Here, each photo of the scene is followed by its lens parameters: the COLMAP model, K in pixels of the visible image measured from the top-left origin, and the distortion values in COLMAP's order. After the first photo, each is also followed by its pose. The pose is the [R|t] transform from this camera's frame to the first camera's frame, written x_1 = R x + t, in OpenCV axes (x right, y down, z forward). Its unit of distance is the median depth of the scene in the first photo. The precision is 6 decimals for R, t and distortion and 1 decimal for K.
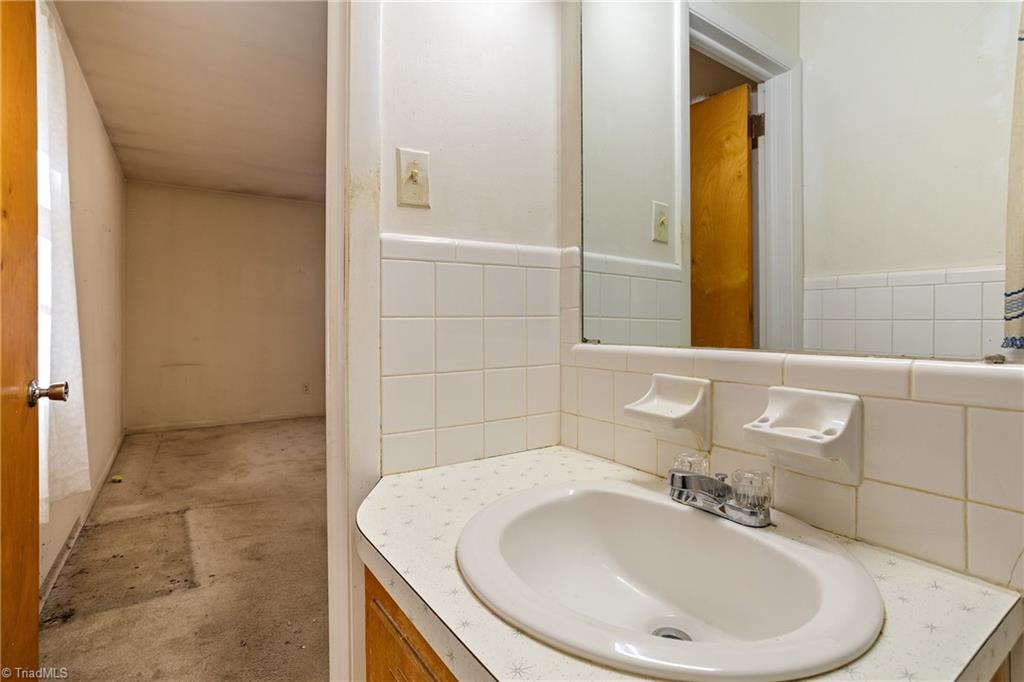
lens RADIAL K [[491.3, 0, 508.8], [0, 491.3, 335.2], [0, 0, 1]] dist [-0.033413, 0.006243]
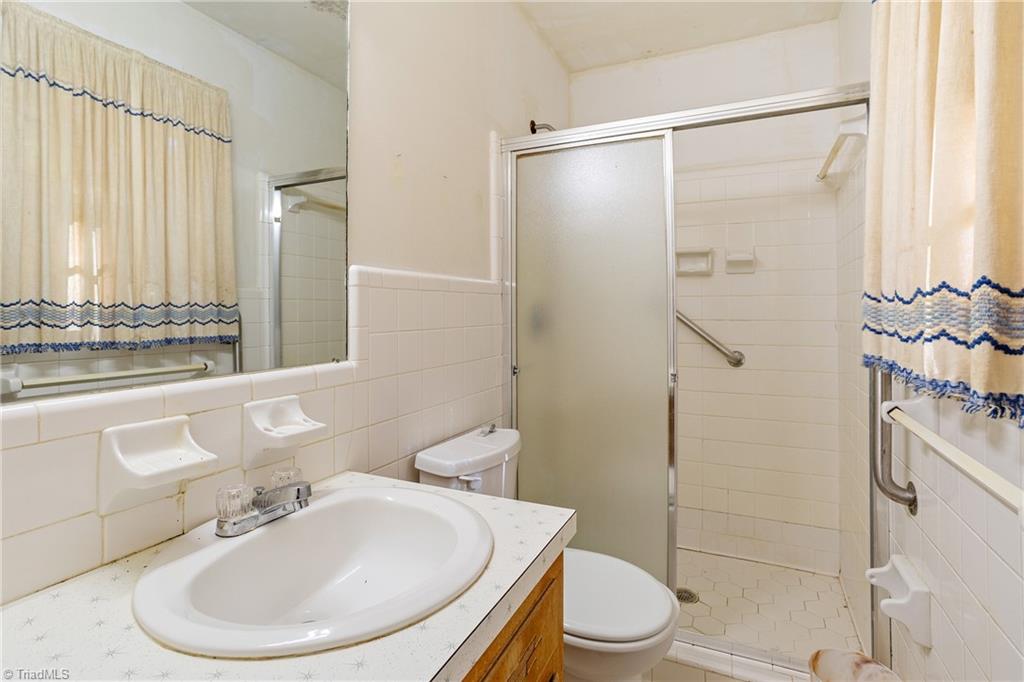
lens RADIAL K [[491.3, 0, 516.5], [0, 491.3, 314.9], [0, 0, 1]] dist [-0.033413, 0.006243]
pose [[-0.510147, -0.011803, 0.860006, -0.762668], [0.014892, 0.999635, 0.022553, -0.120788], [-0.859958, 0.024313, -0.509785, 0.966554]]
